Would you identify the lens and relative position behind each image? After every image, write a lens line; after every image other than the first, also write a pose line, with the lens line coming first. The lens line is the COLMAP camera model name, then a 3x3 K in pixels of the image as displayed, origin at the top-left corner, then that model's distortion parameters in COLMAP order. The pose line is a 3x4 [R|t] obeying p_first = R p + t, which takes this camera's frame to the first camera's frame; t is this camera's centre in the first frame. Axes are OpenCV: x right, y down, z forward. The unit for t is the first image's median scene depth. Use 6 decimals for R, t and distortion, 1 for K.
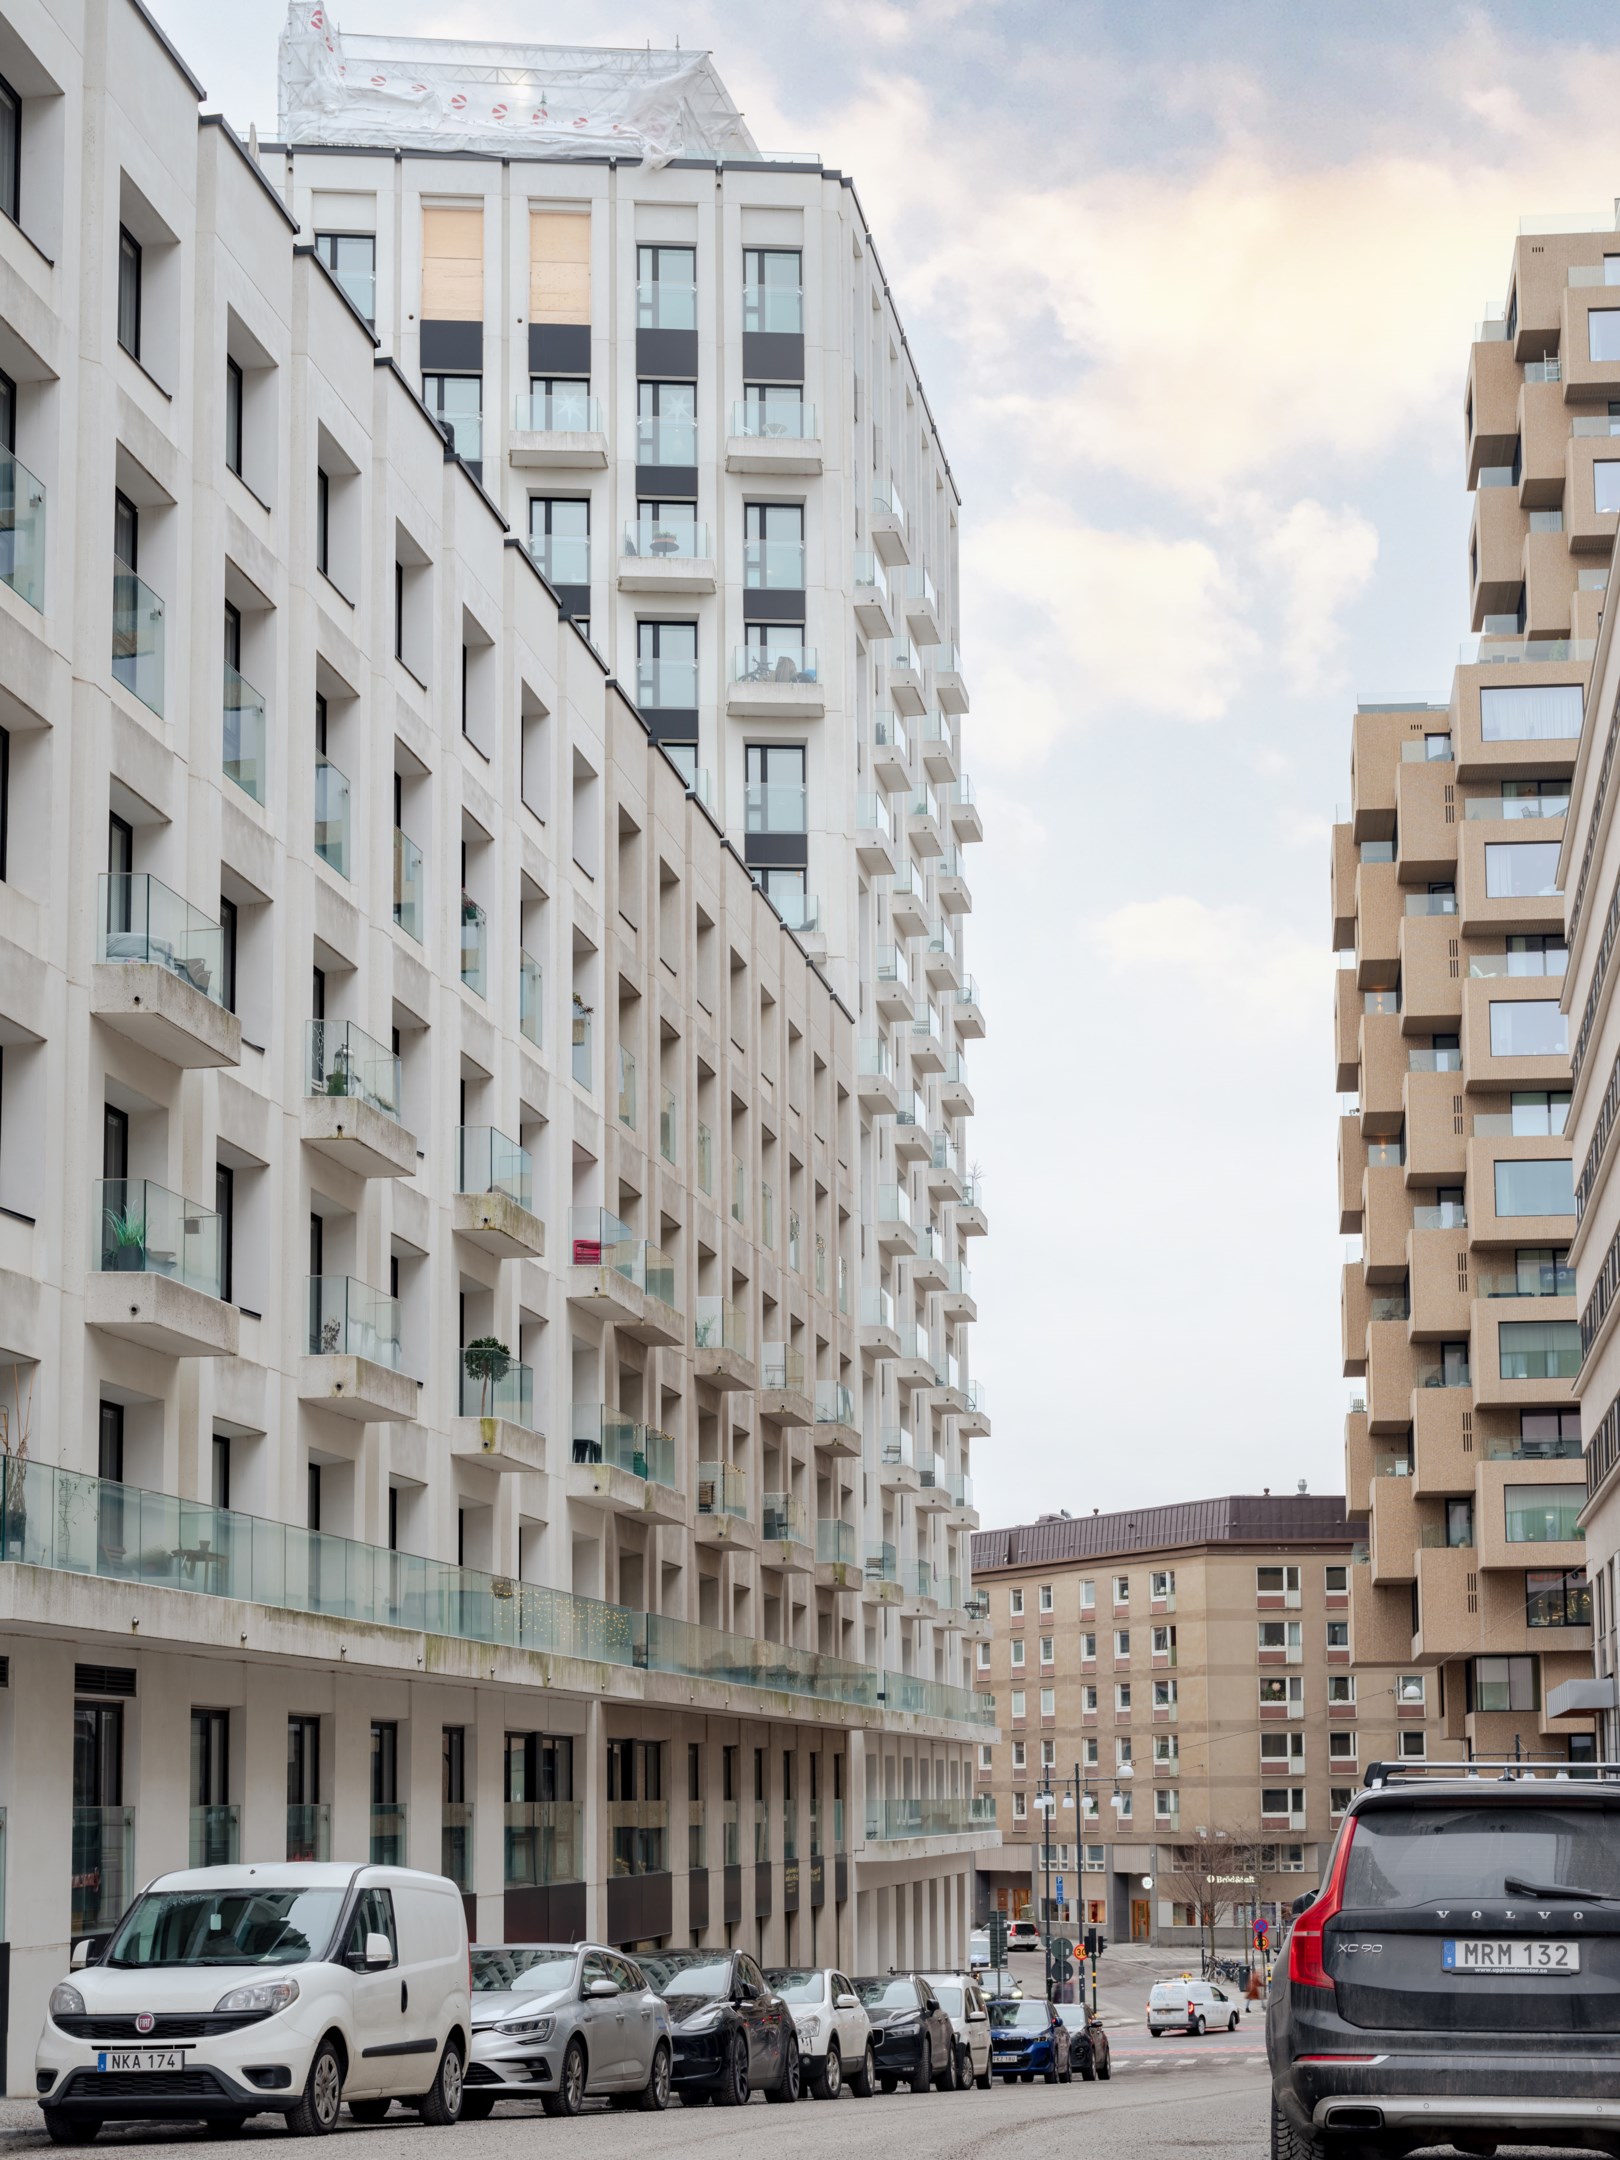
lens RADIAL K [[3236.9, 0, 812.8], [0, 3236.9, 1082.2], [0, 0, 1]] dist [-0.009707, 0.000000]
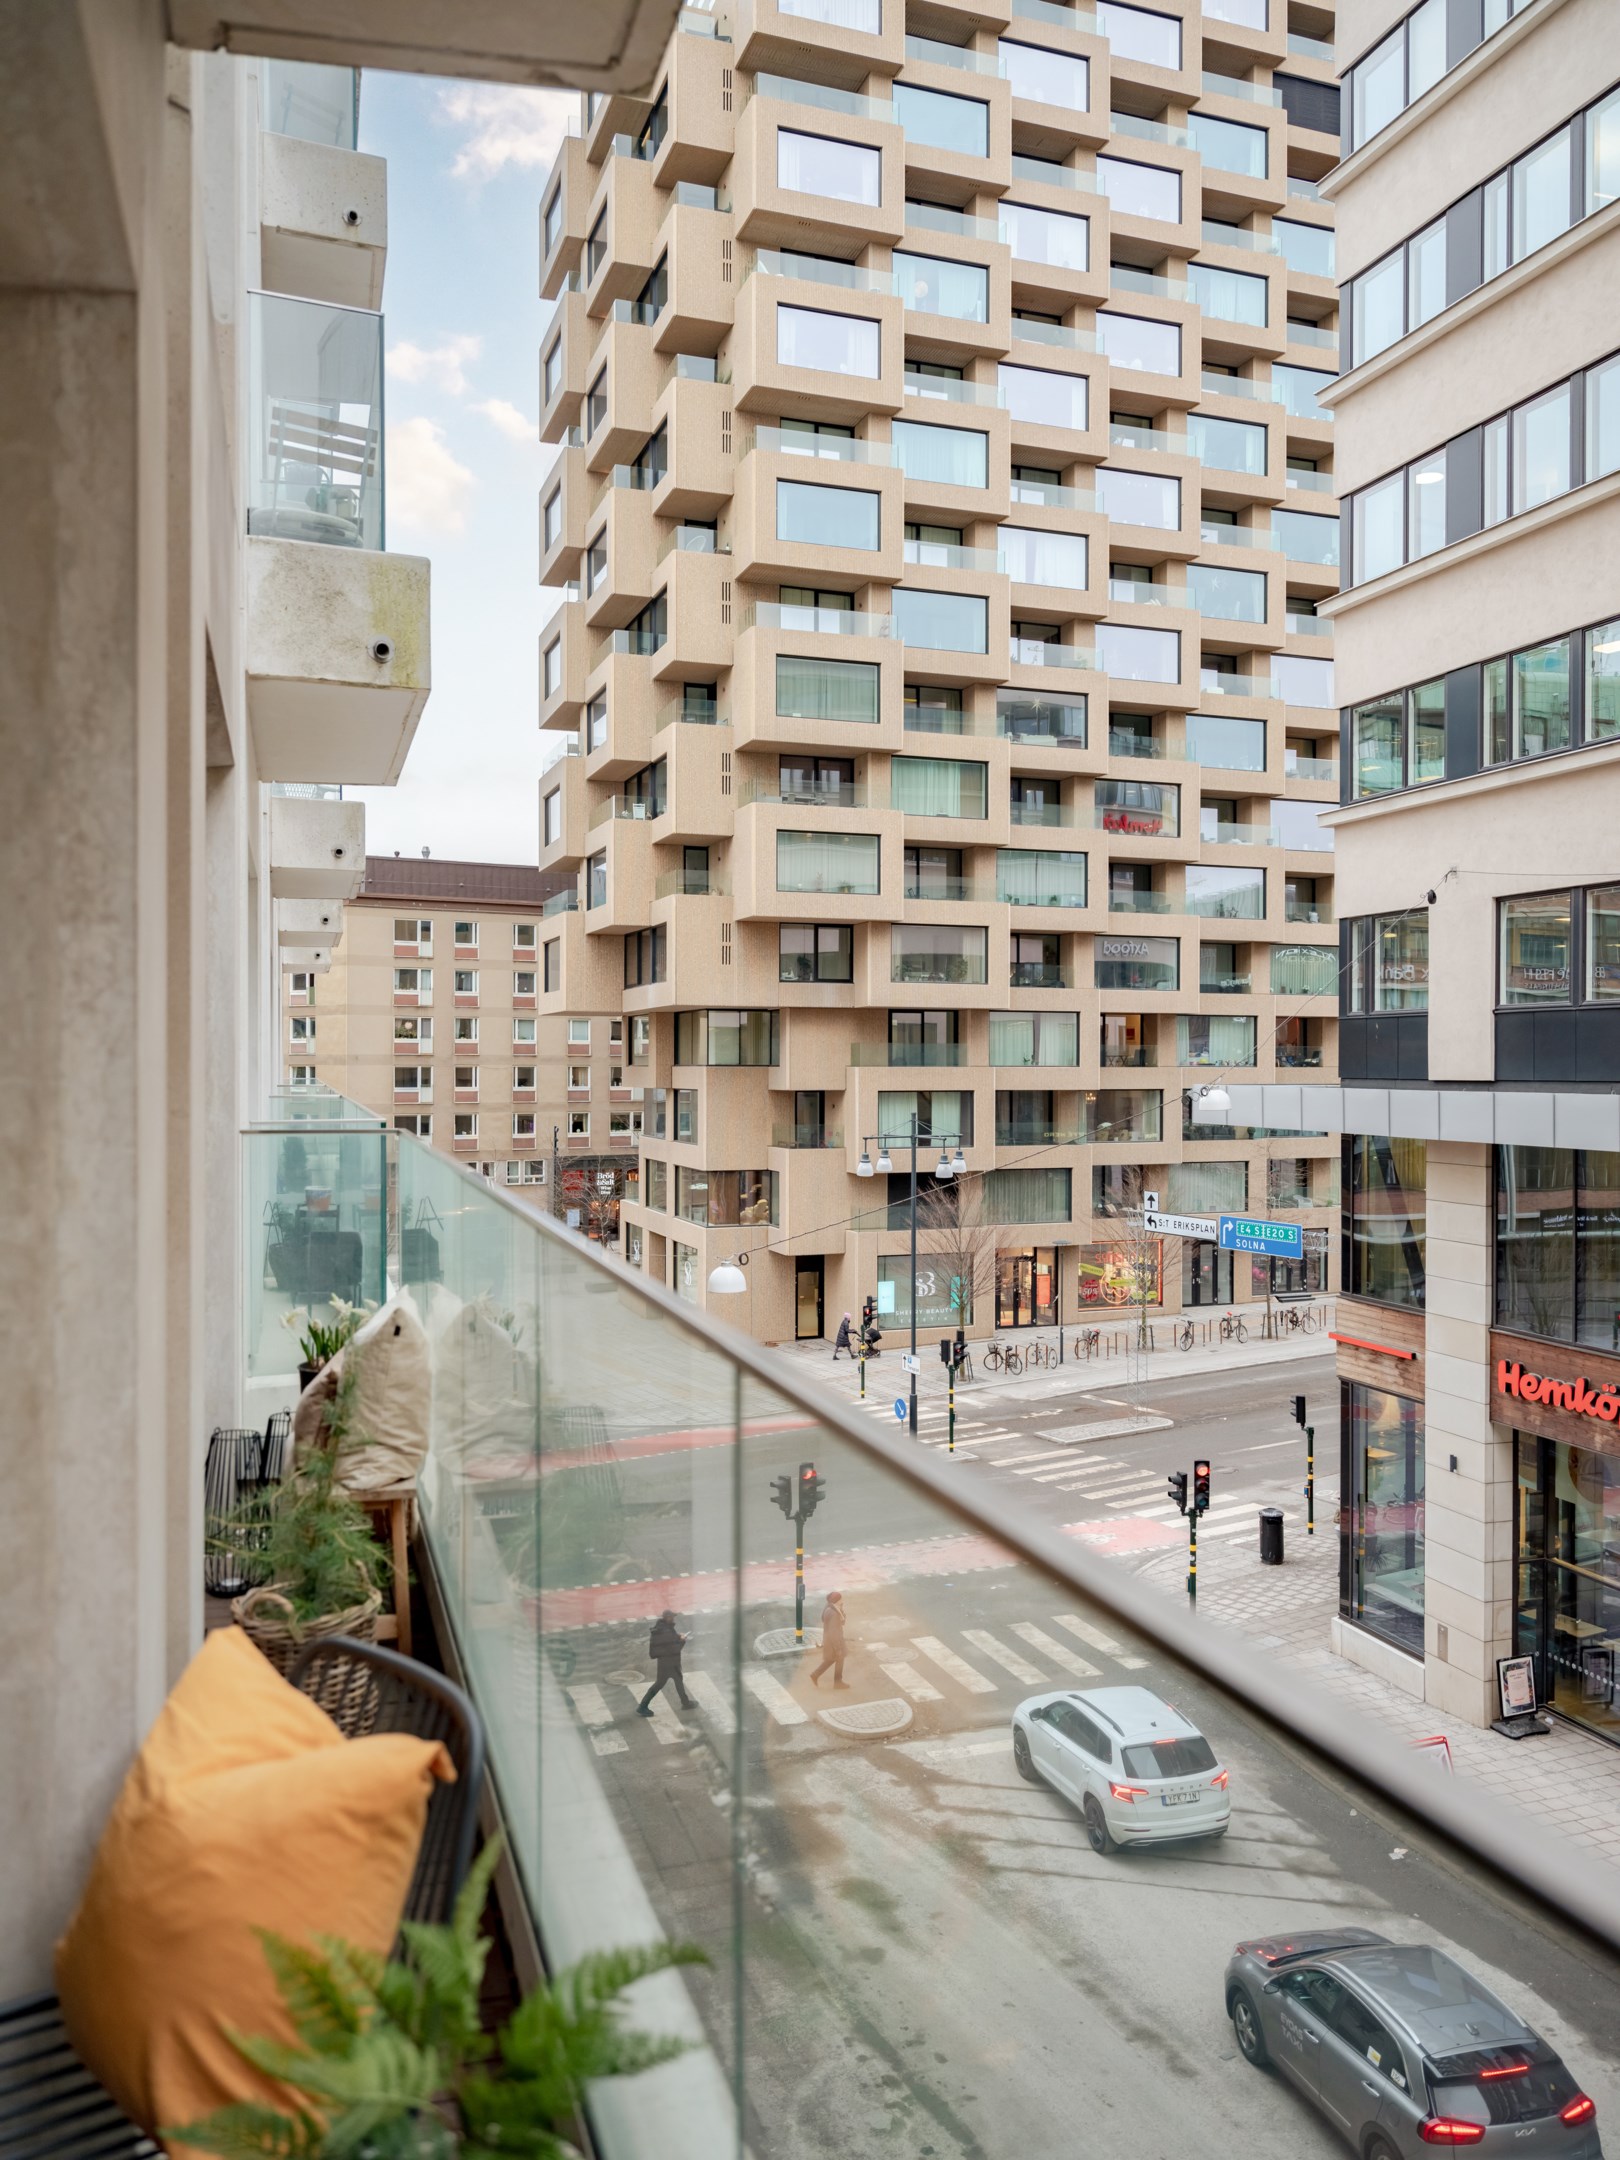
lens RADIAL K [[1633.2, 0, 805.5], [0, 1633.2, 1093.1], [0, 0, 1]] dist [0.000272, 0.011229]
pose [[0.885340, 0.000988, 0.464942, 0.002337], [-0.109390, 0.972369, 0.206234, 0.078740], [-0.451892, -0.233447, 0.860986, 0.450914]]
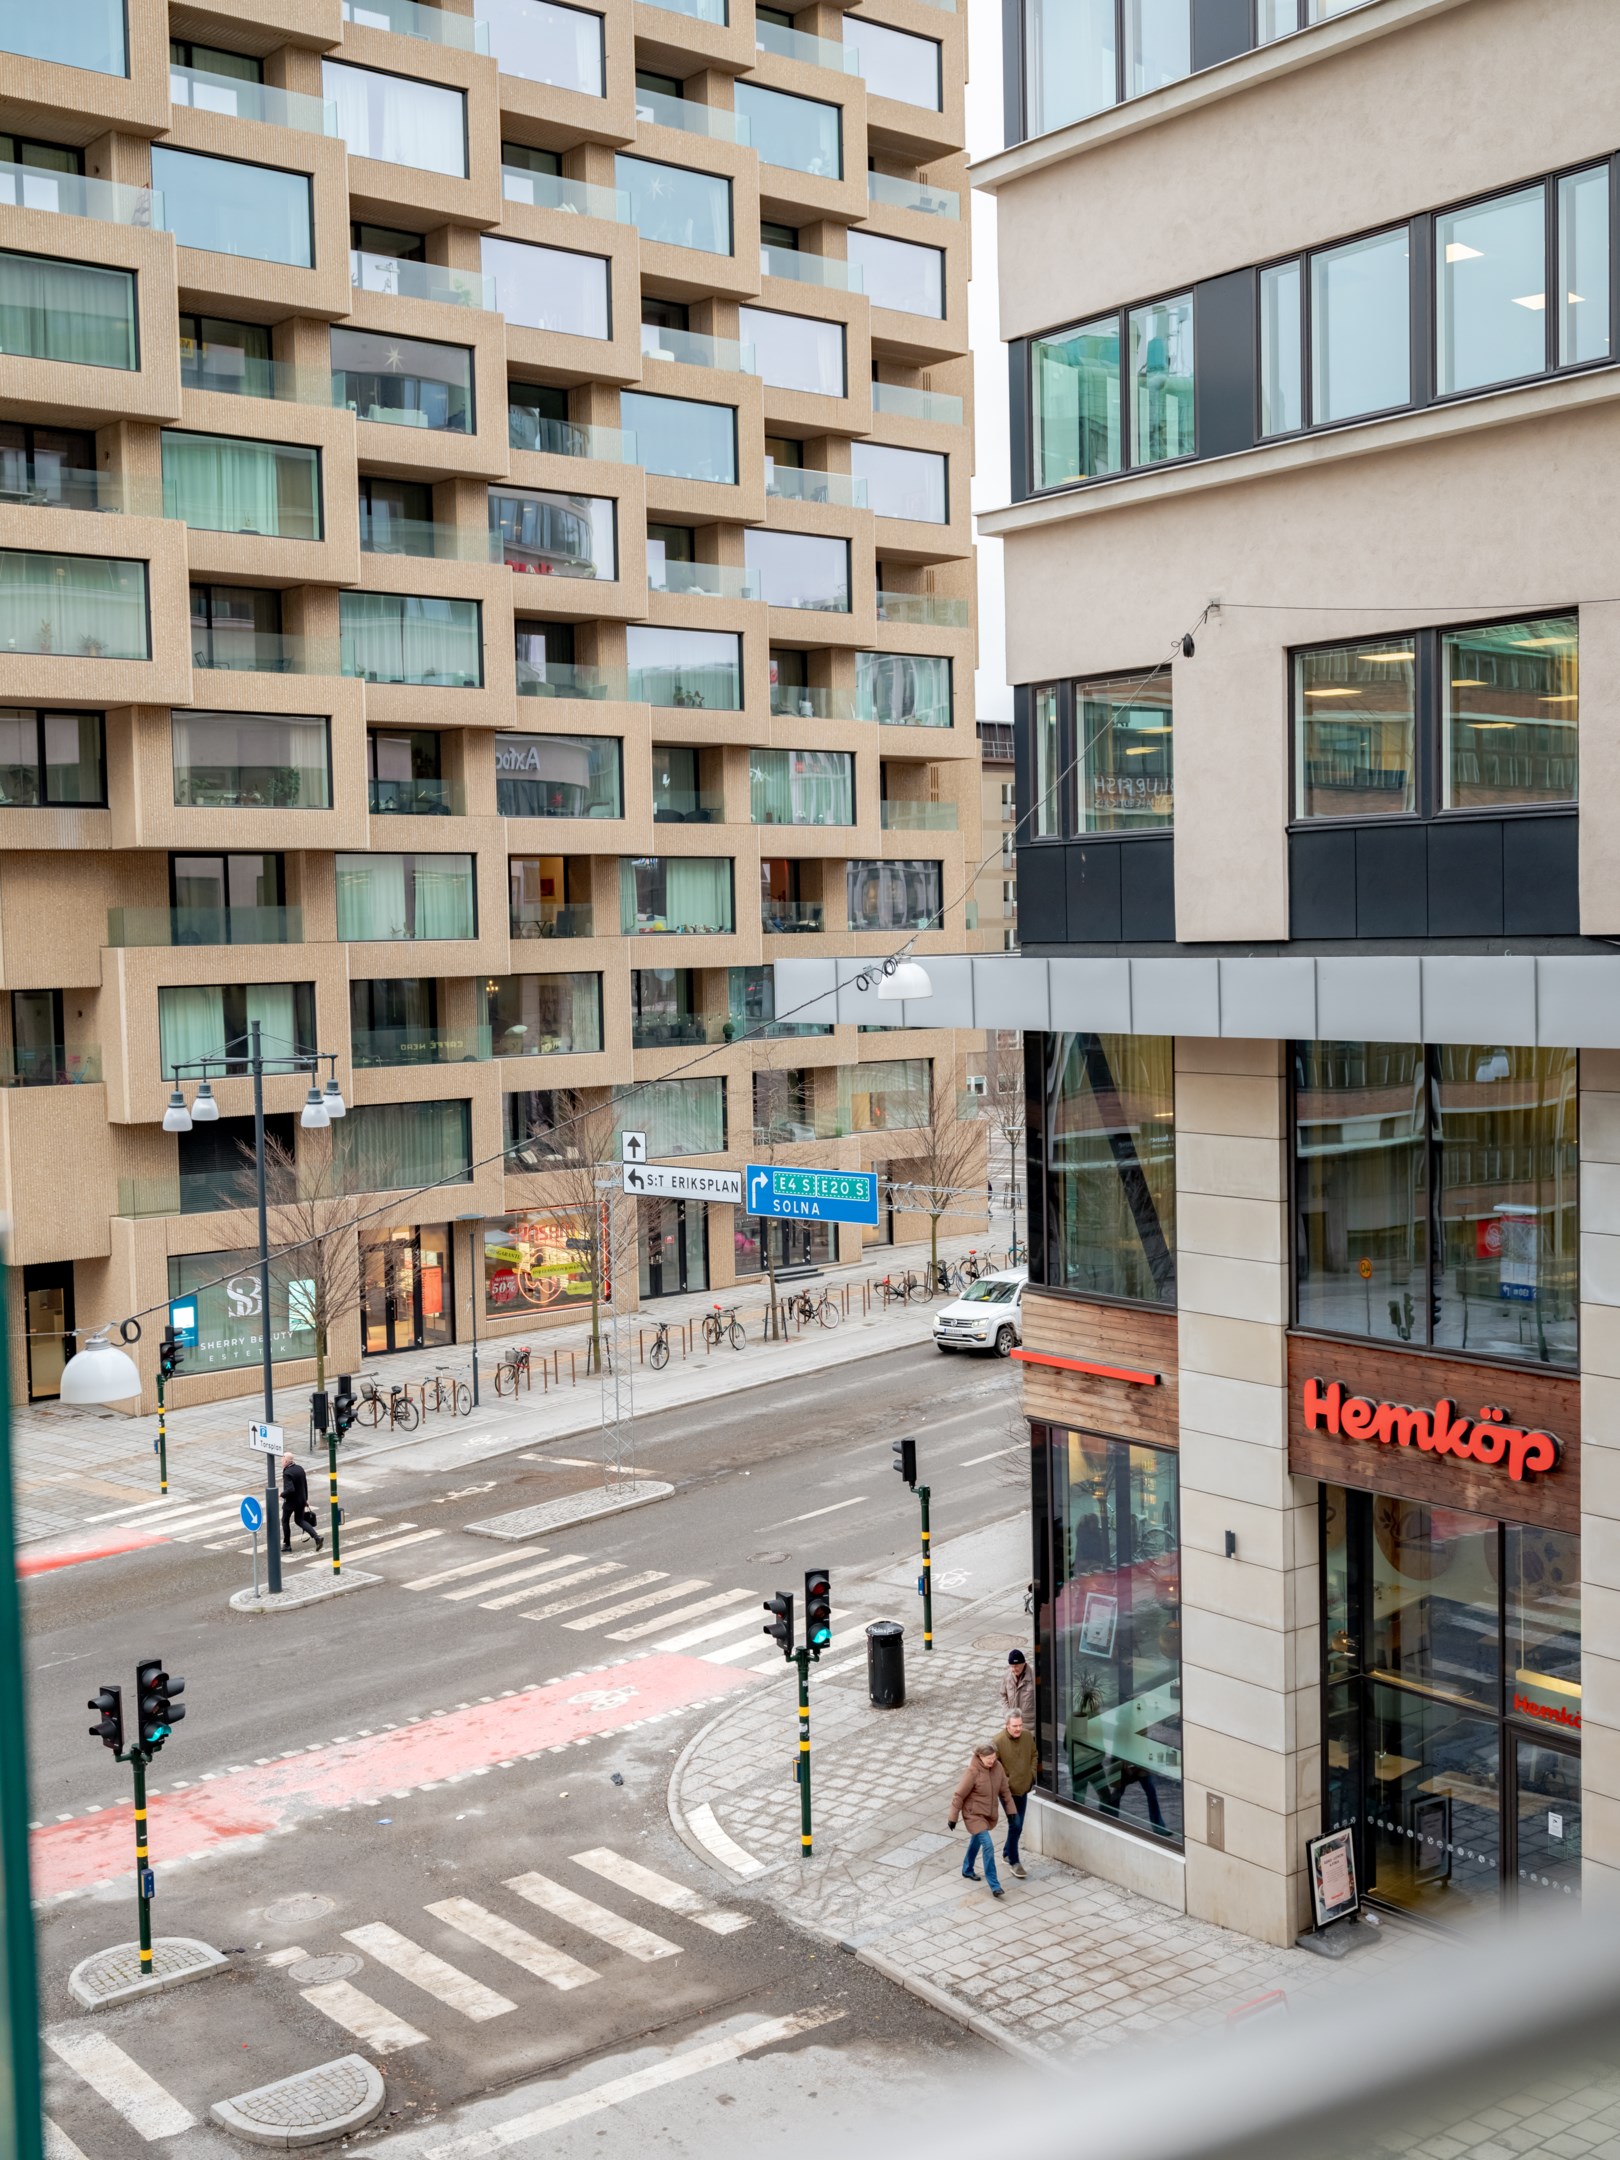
lens RADIAL K [[2368.7, 0, 809.2], [0, 2368.7, 1071.8], [0, 0, 1]] dist [0.011047, 0.000000]
pose [[0.673823, -0.051916, 0.737067, 0.007383], [-0.143307, 0.969405, 0.199292, 0.085211], [-0.724862, -0.239914, 0.645767, 0.479387]]
